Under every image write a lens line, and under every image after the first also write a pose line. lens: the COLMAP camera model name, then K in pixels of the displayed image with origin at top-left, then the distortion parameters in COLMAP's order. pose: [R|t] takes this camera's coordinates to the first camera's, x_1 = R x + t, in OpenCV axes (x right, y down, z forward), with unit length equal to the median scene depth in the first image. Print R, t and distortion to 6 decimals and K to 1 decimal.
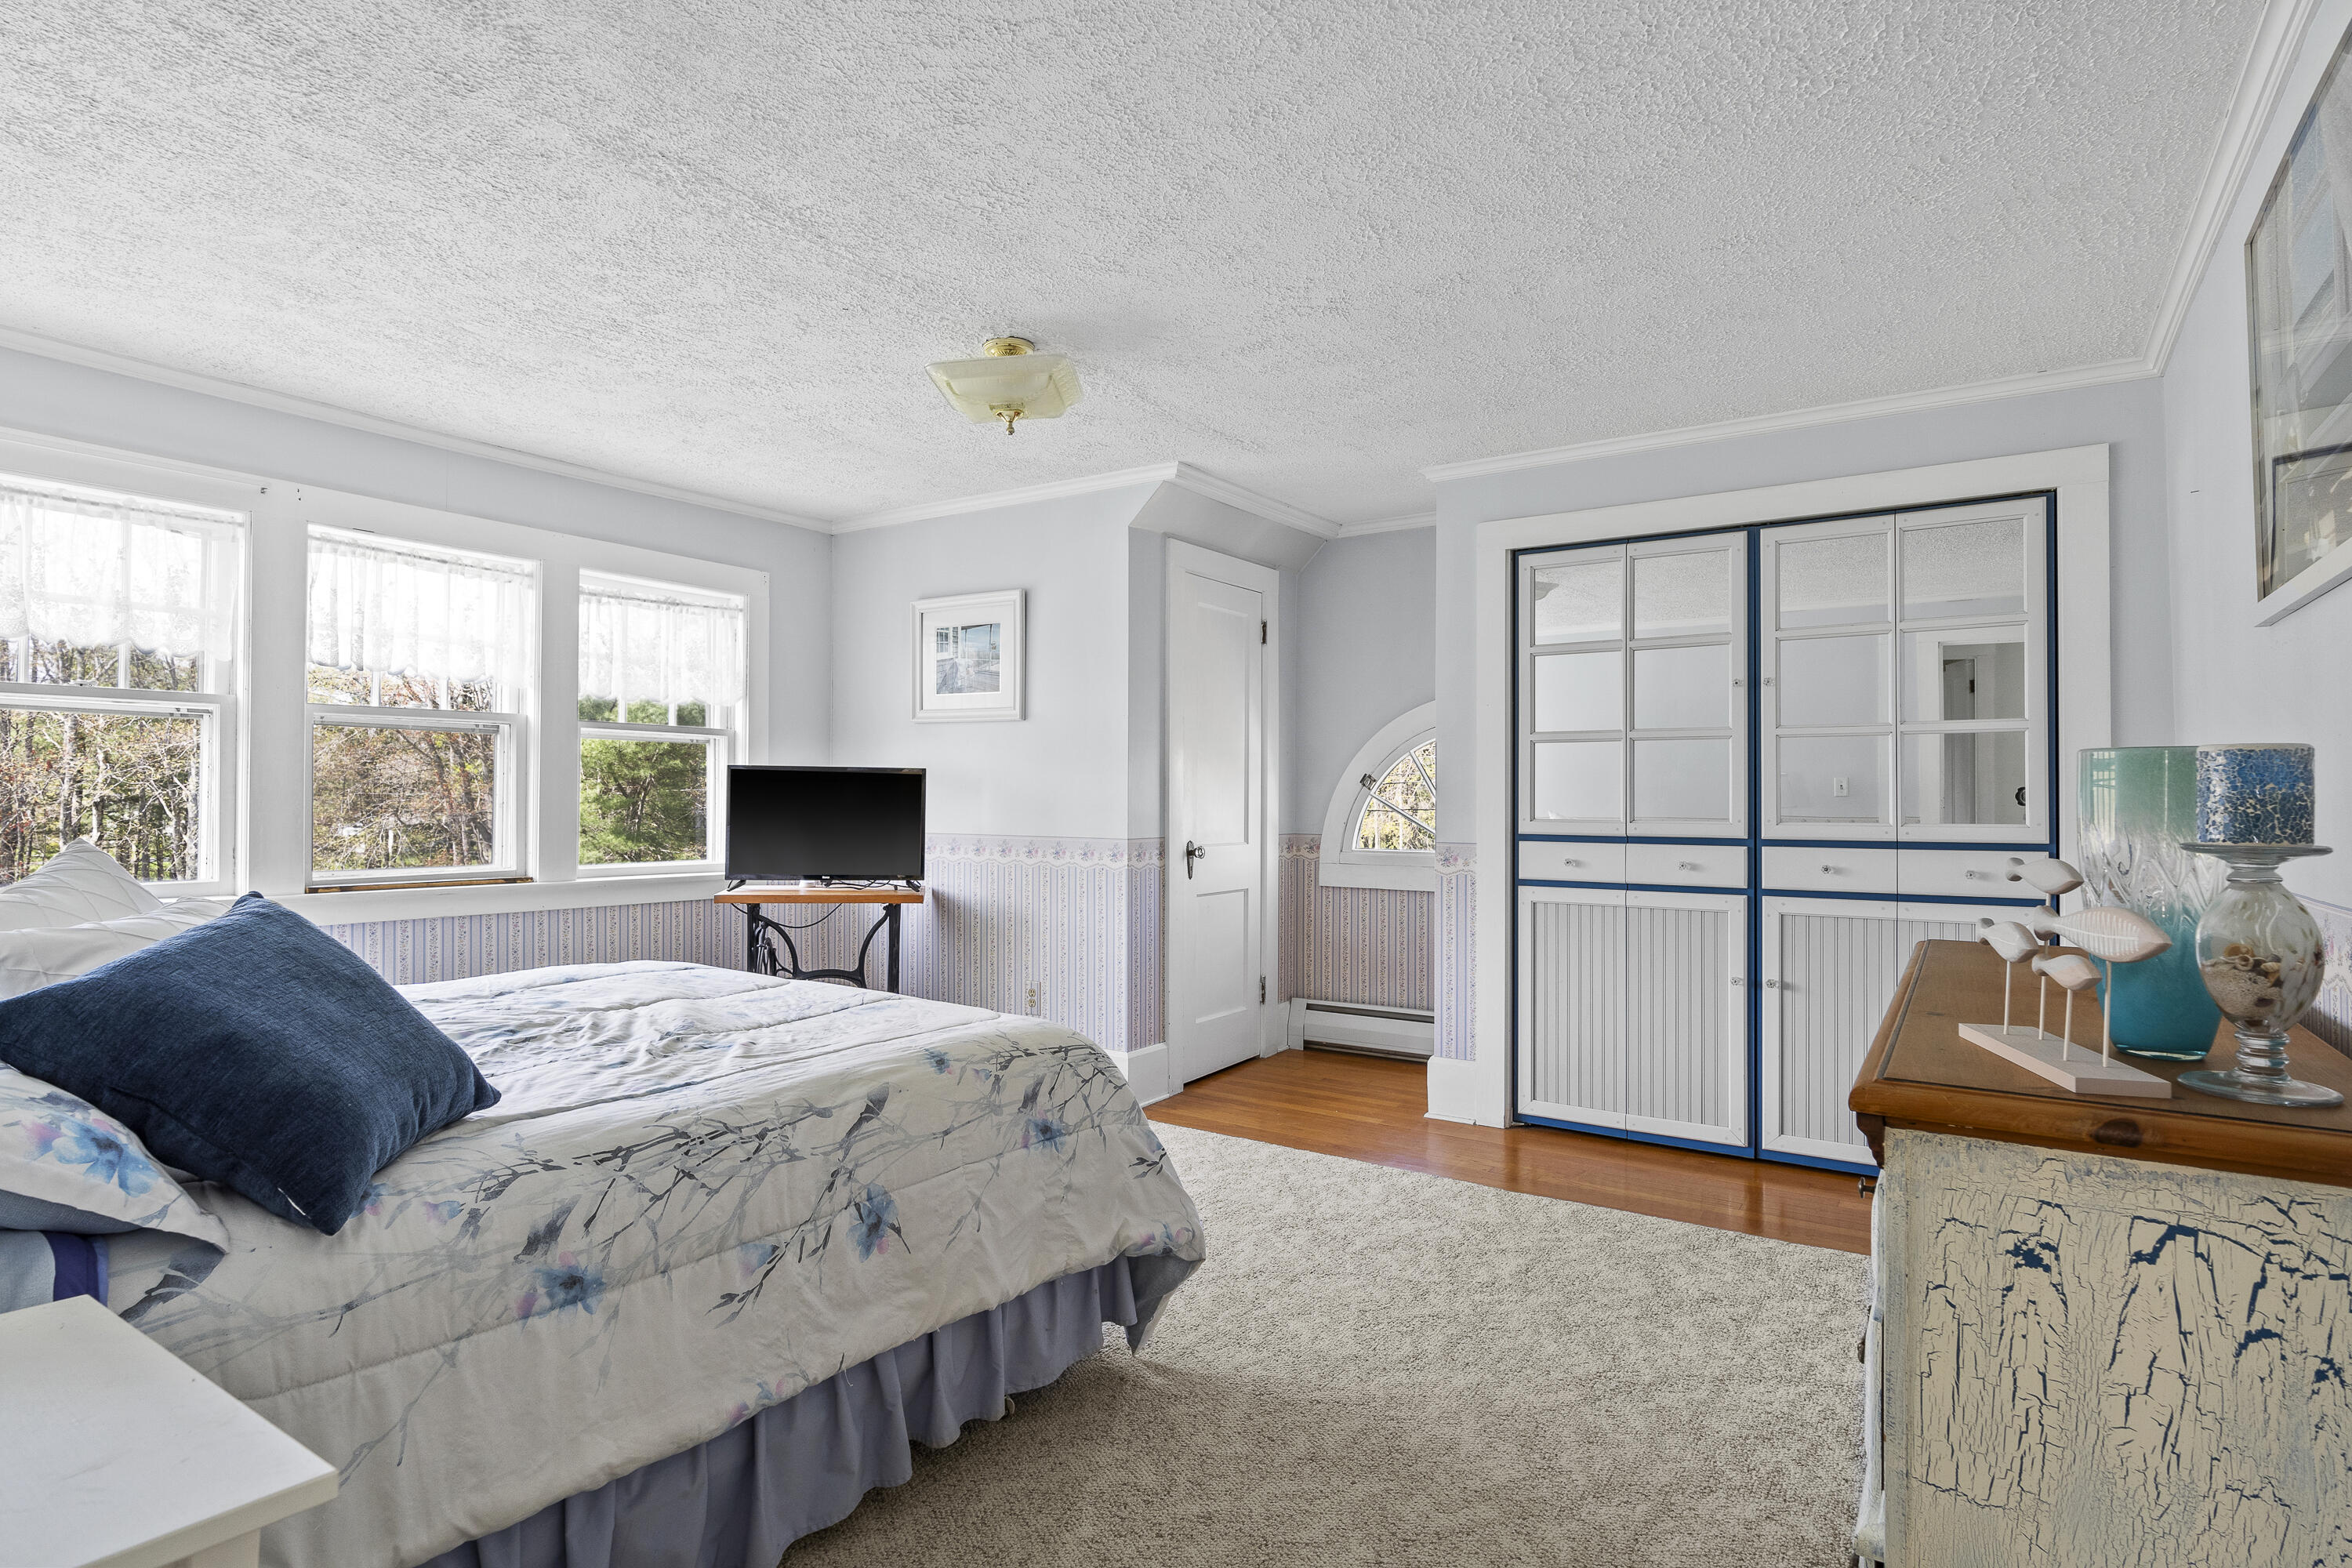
lens RADIAL K [[1212.0, 0, 1174.2], [0, 1212.0, 793.8], [0, 0, 1]] dist [0.003693, 0.000354]
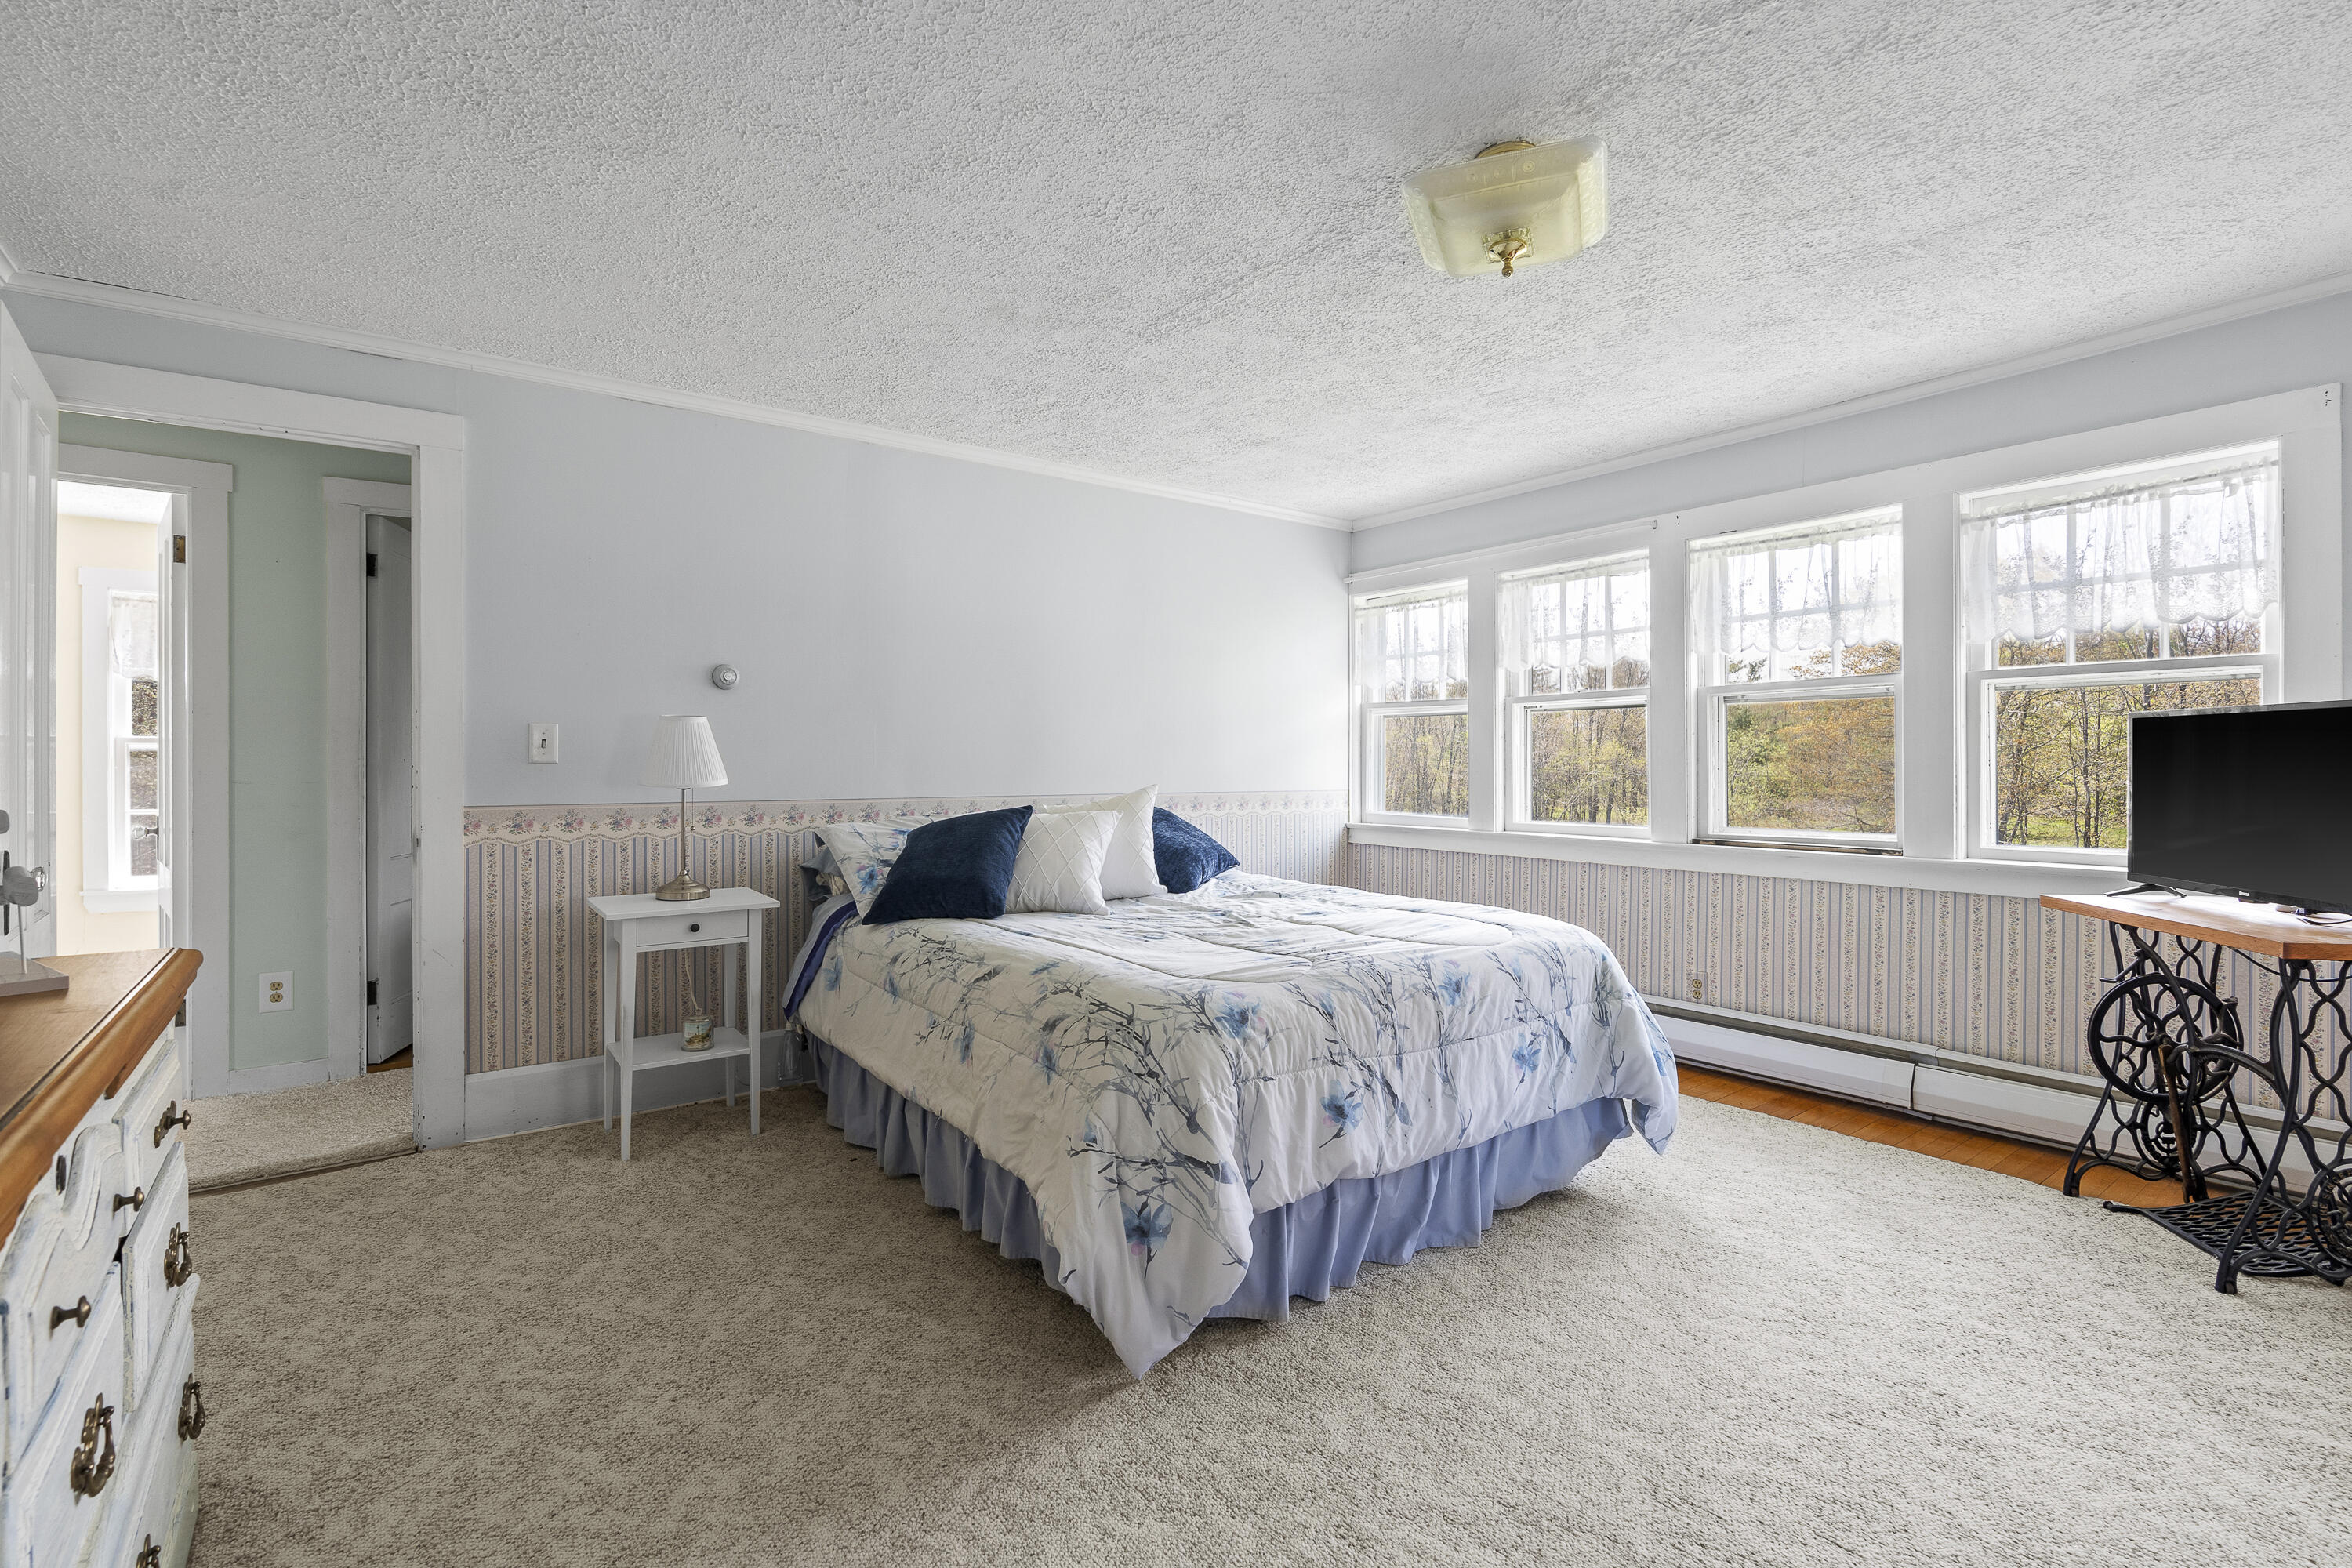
lens RADIAL K [[1072.3, 0, 1182.5], [0, 1072.3, 780.2], [0, 0, 1]] dist [-0.001135, 0.000862]
pose [[-0.323923, 0.009154, -0.946039, 0.530435], [0.003303, 0.999958, 0.008545, 0.008601], [0.946078, -0.000357, -0.323939, 0.968055]]
